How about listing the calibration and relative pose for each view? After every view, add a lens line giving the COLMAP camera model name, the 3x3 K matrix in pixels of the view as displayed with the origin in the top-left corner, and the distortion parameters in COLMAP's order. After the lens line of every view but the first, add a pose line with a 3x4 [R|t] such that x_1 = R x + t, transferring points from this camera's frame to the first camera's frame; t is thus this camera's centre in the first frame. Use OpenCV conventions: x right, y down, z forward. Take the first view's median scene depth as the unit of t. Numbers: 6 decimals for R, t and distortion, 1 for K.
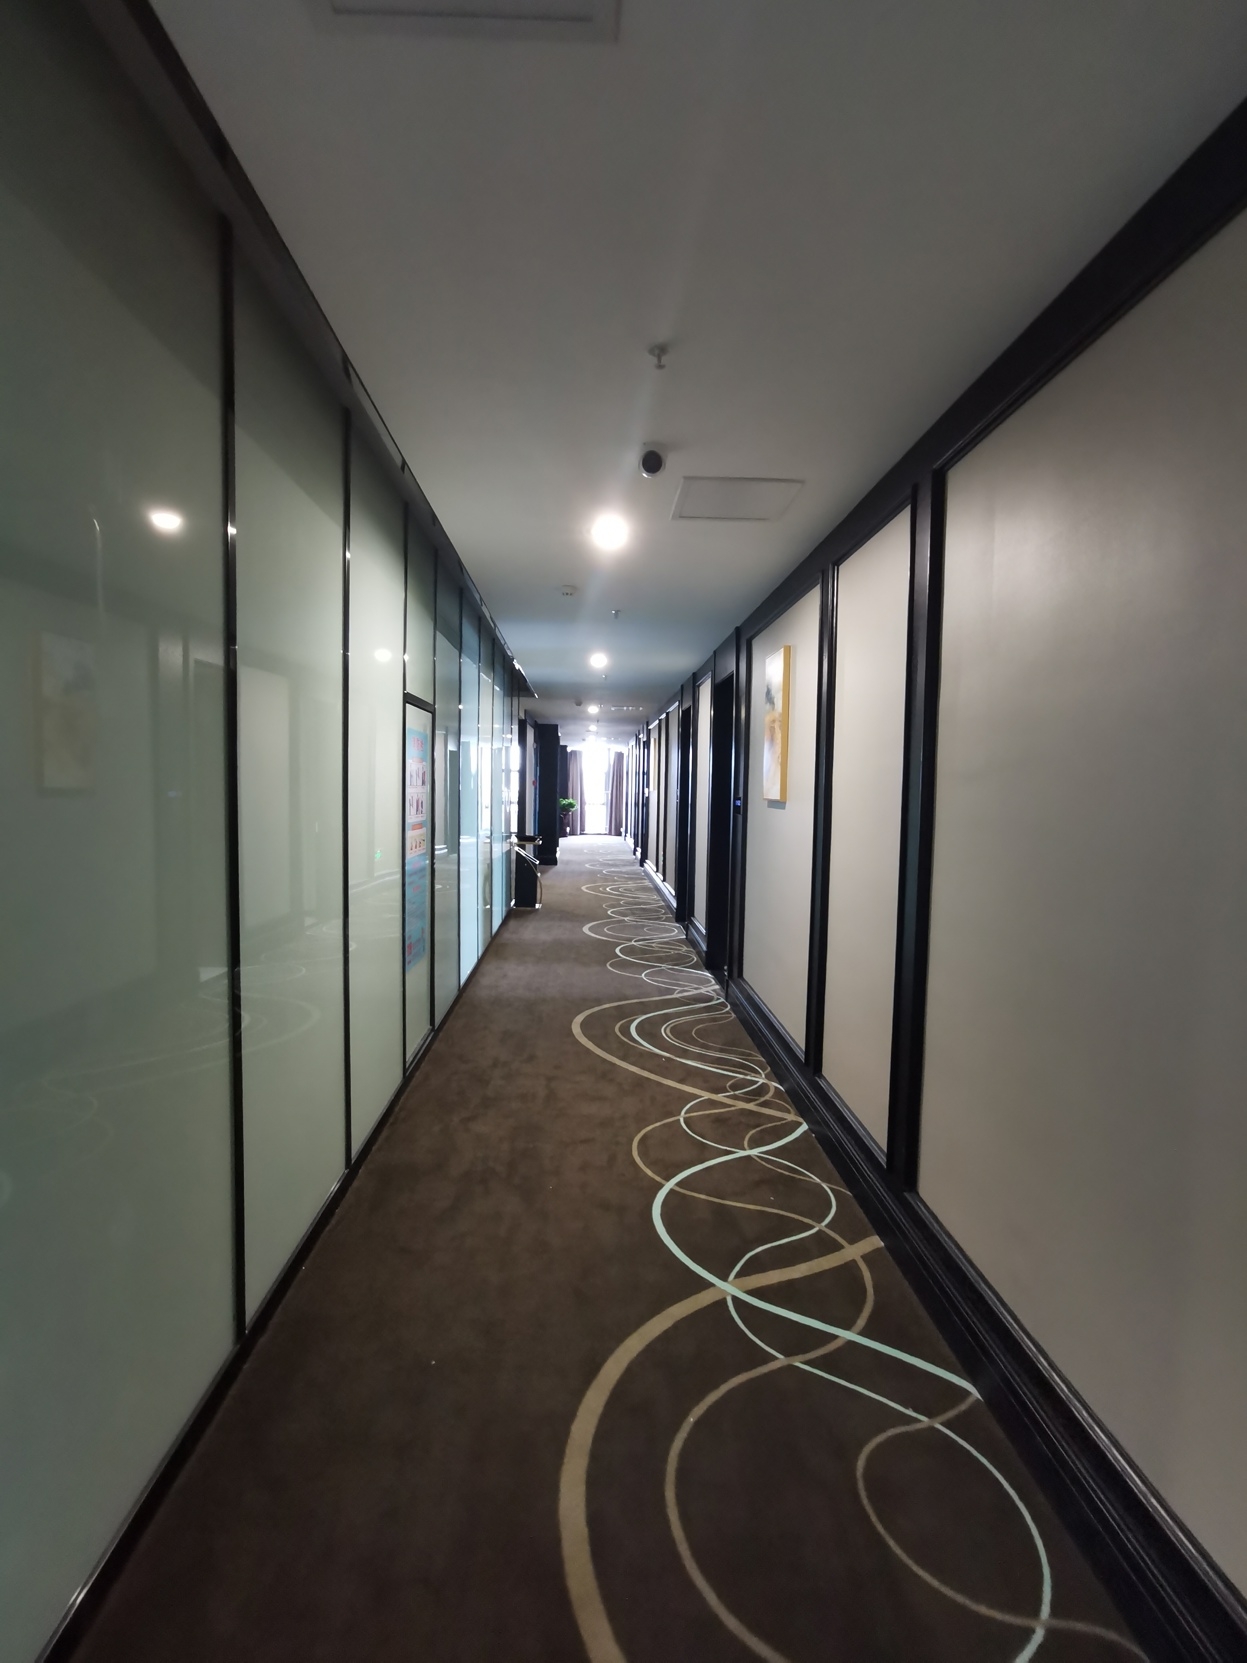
lens RADIAL K [[869.9, 0, 623.5], [0, 869.9, 831.5], [0, 0, 1]] dist [-0.064168, 0.074462]
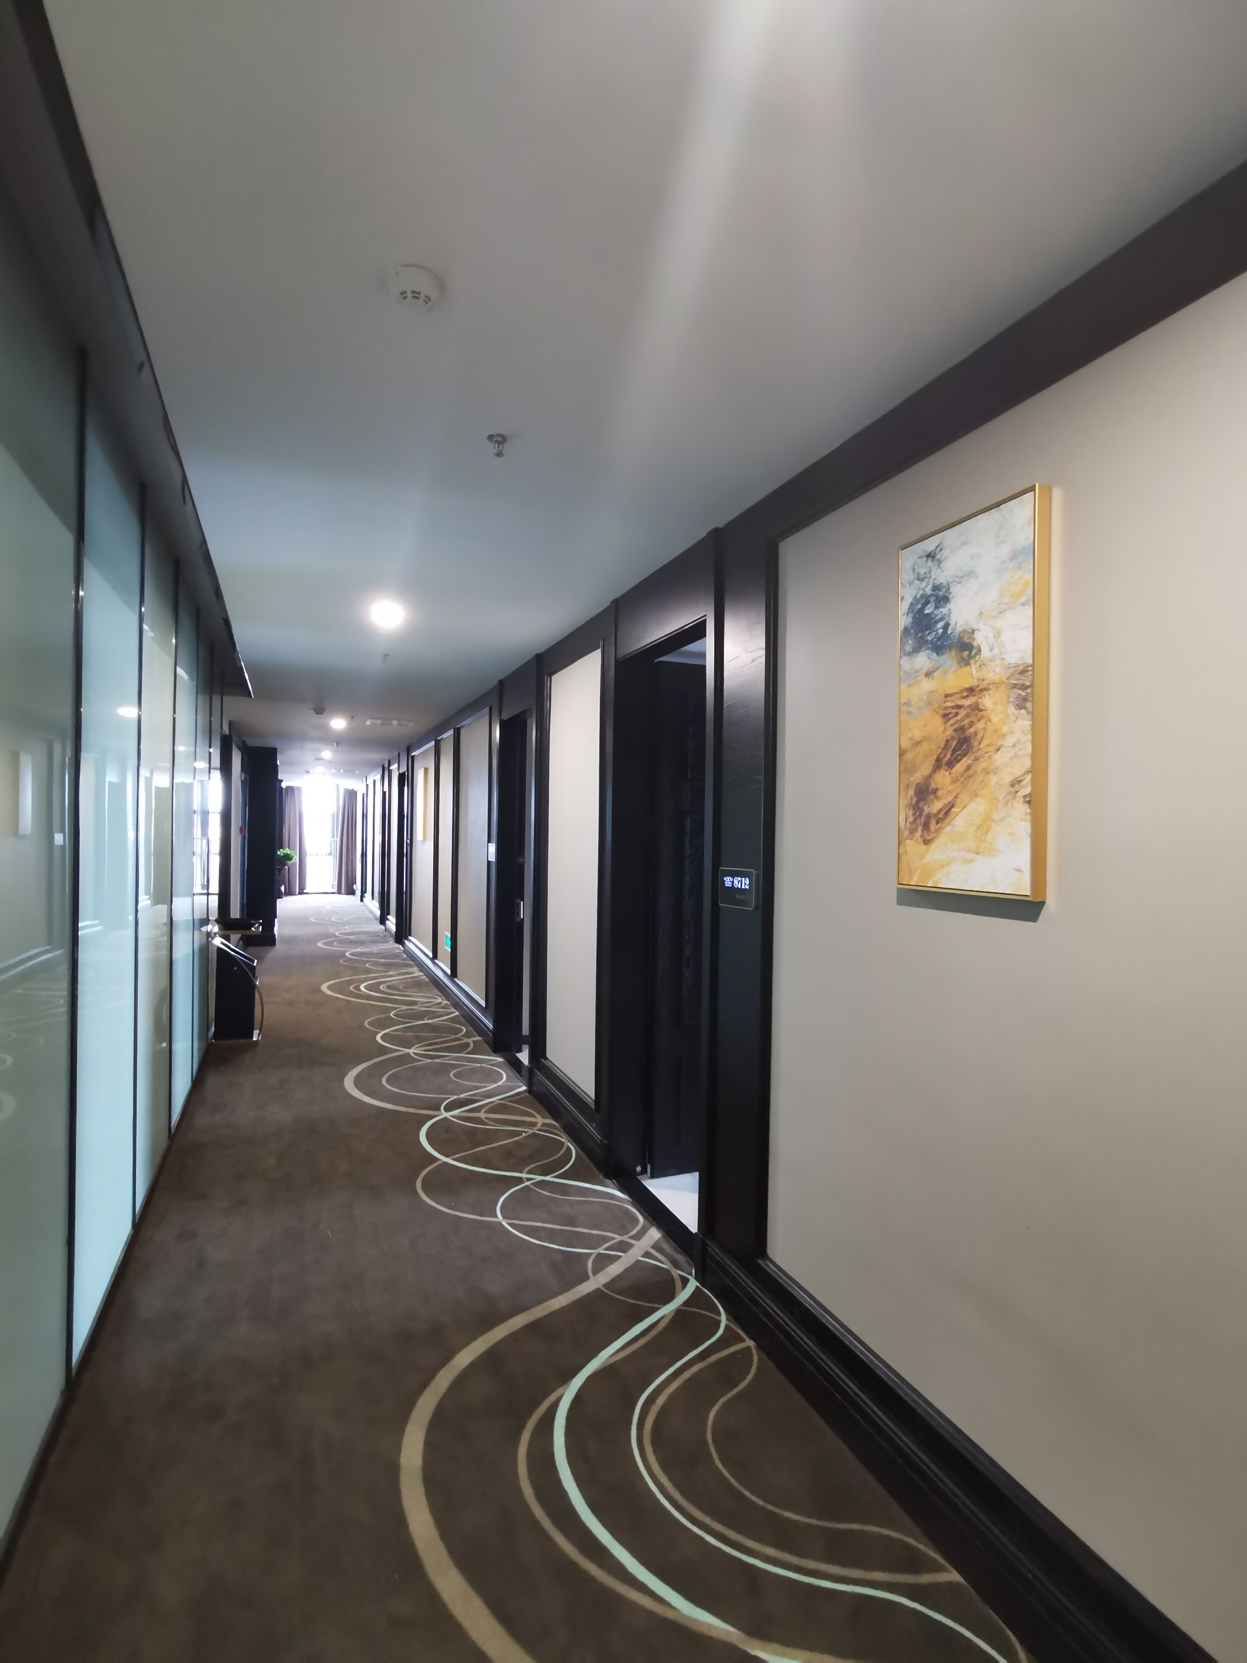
lens RADIAL K [[869.9, 0, 623.5], [0, 869.9, 831.5], [0, 0, 1]] dist [-0.064168, 0.074462]
pose [[0.946092, -0.000869, 0.323897, -0.044249], [0.016539, 0.998821, -0.045631, -0.021502], [-0.323476, 0.048528, 0.944991, 0.300109]]
